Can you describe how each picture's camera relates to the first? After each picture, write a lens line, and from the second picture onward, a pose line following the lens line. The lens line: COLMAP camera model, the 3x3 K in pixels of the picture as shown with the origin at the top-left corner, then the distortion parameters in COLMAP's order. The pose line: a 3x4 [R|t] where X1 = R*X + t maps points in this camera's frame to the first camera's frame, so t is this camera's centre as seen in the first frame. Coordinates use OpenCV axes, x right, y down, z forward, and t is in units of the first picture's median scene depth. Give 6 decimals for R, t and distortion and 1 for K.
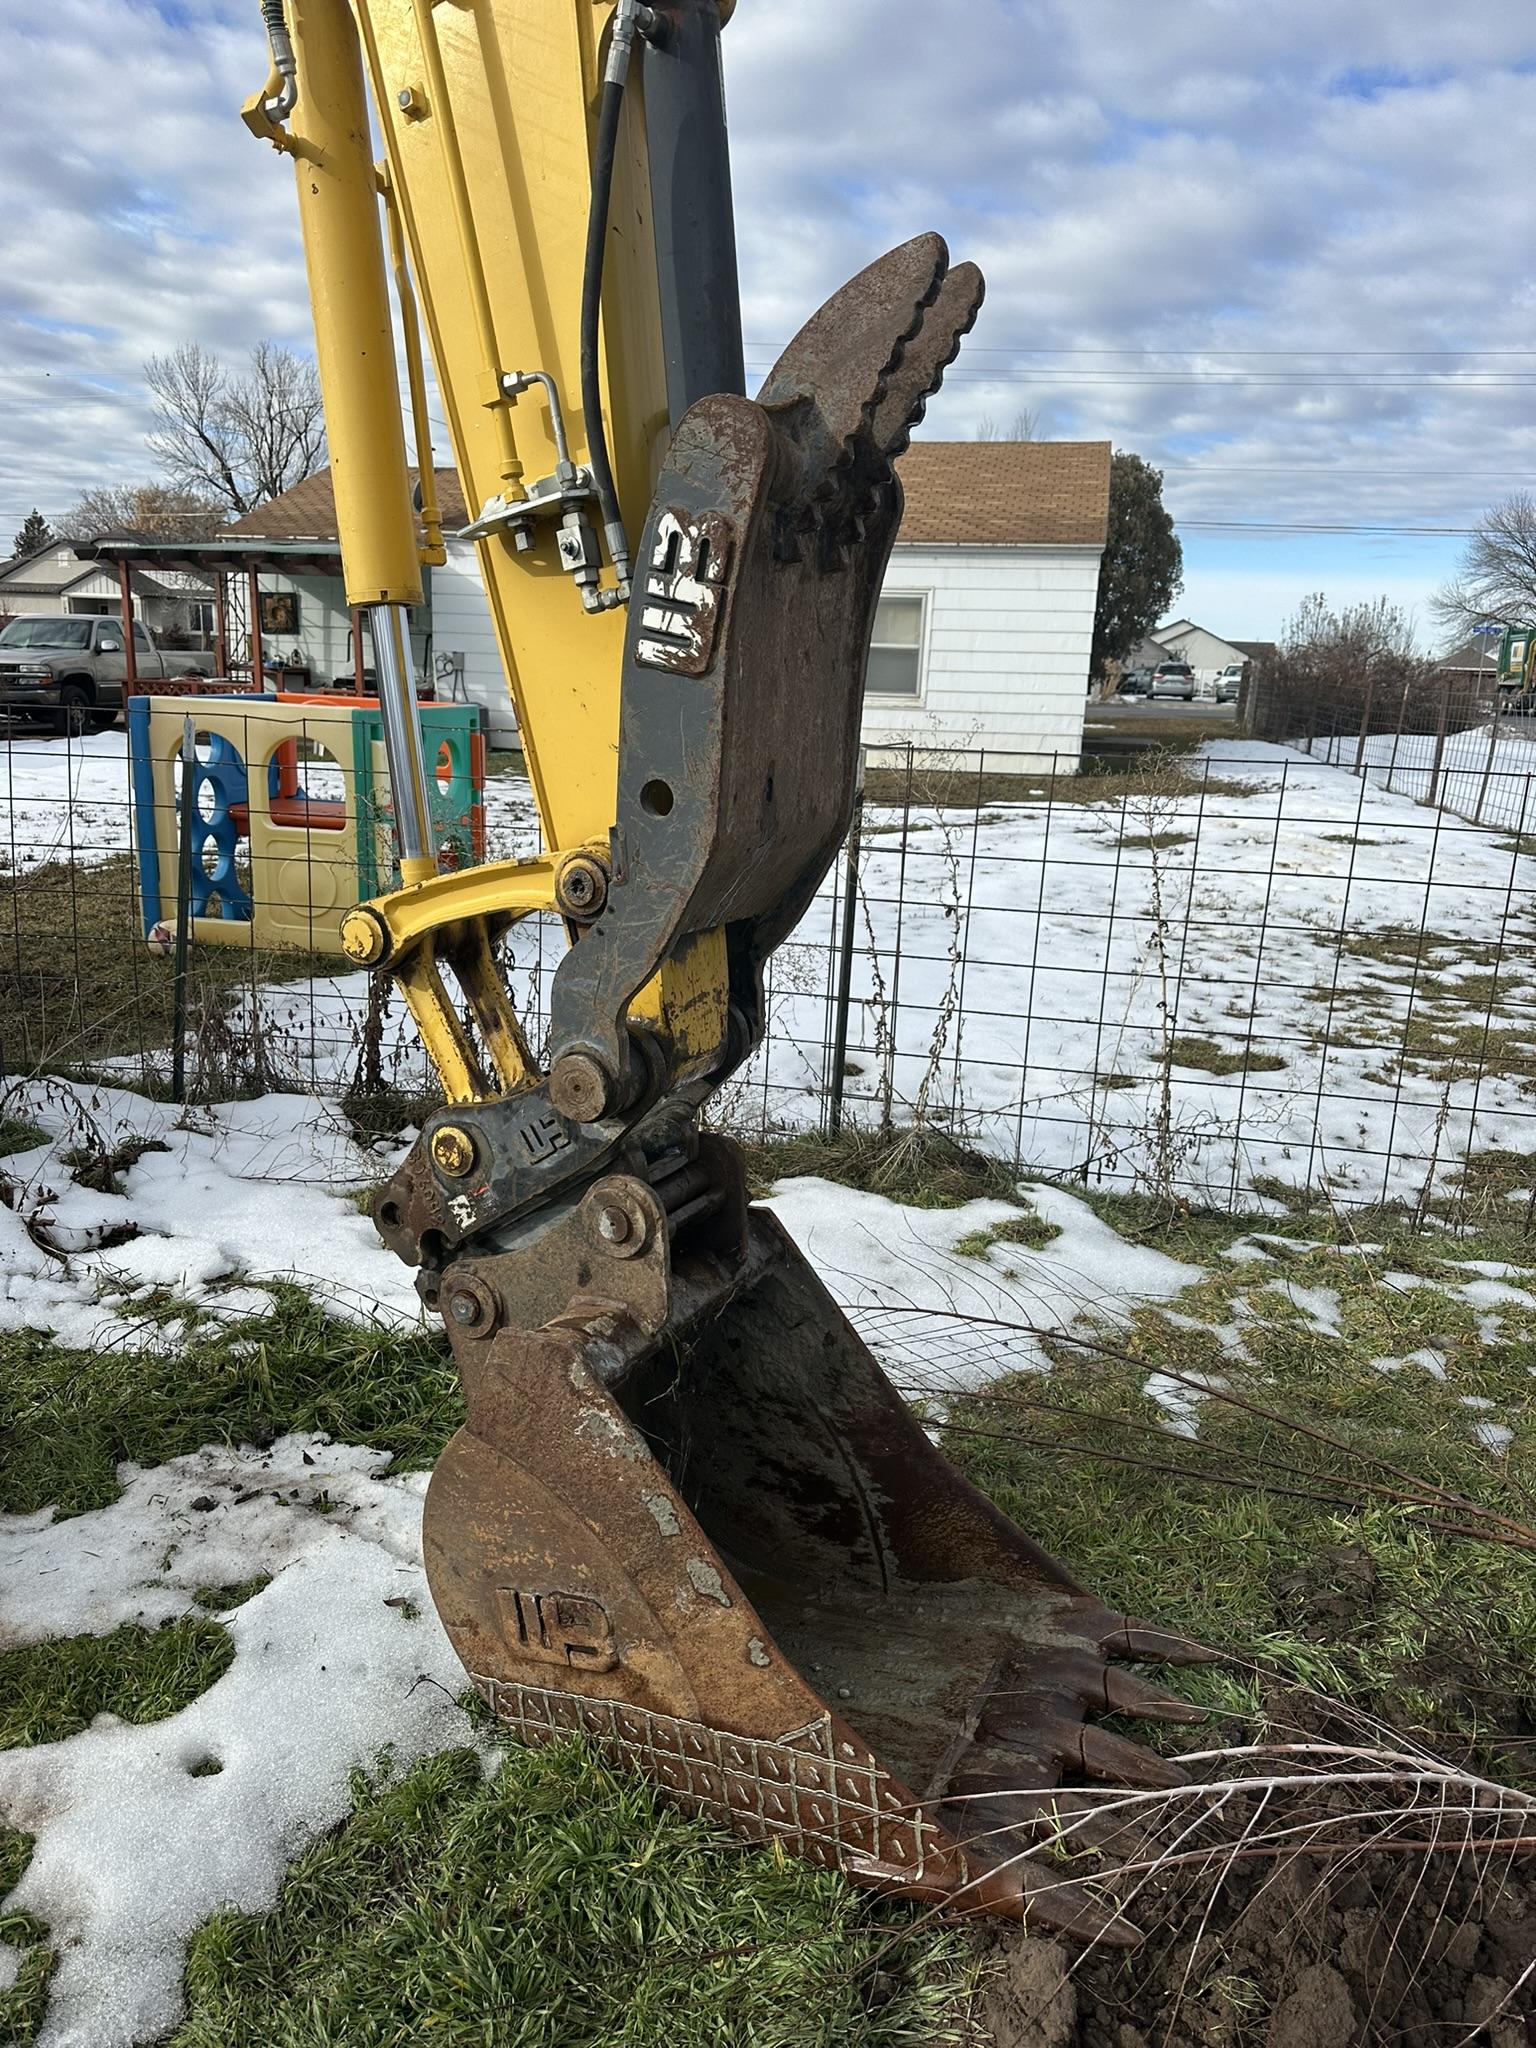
lens RADIAL K [[1430.2, 0, 778.8], [0, 1430.2, 1010.2], [0, 0, 1]] dist [0.078581, -0.071565]
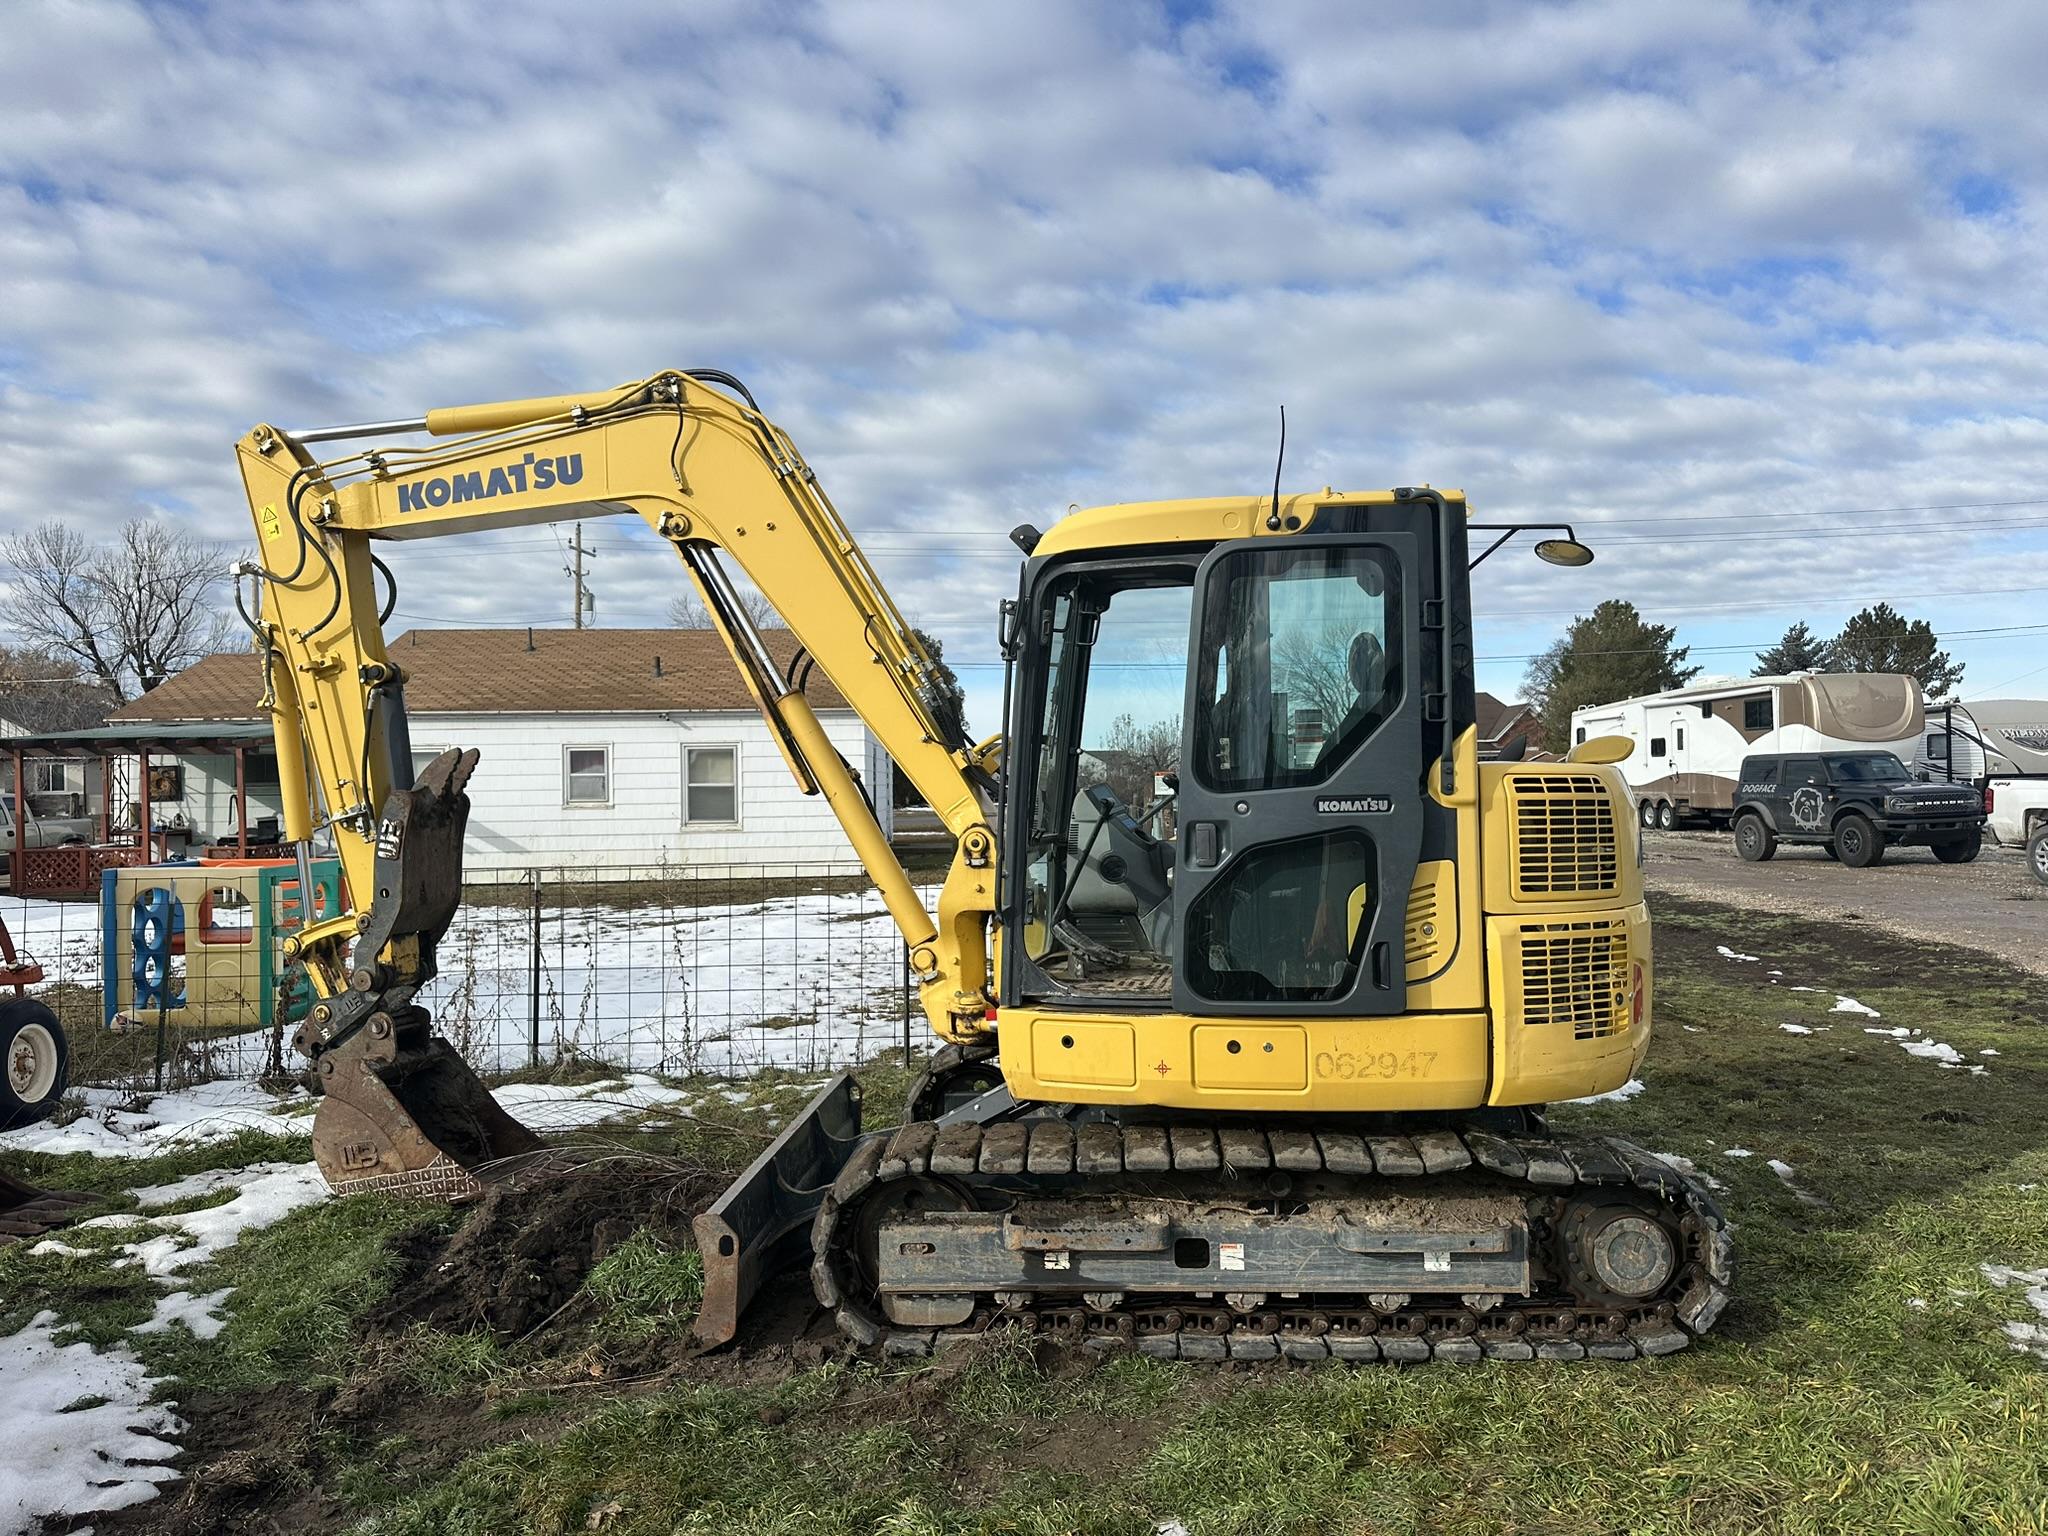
lens RADIAL K [[1430.2, 0, 1041.6], [0, 1430.2, 792.3], [0, 0, 1]] dist [0.078581, -0.071565]
pose [[0.970700, -0.050063, 0.235022, 0.053589], [0.101257, 0.972200, -0.211125, 0.042631], [-0.217919, 0.228736, 0.948784, -0.228801]]
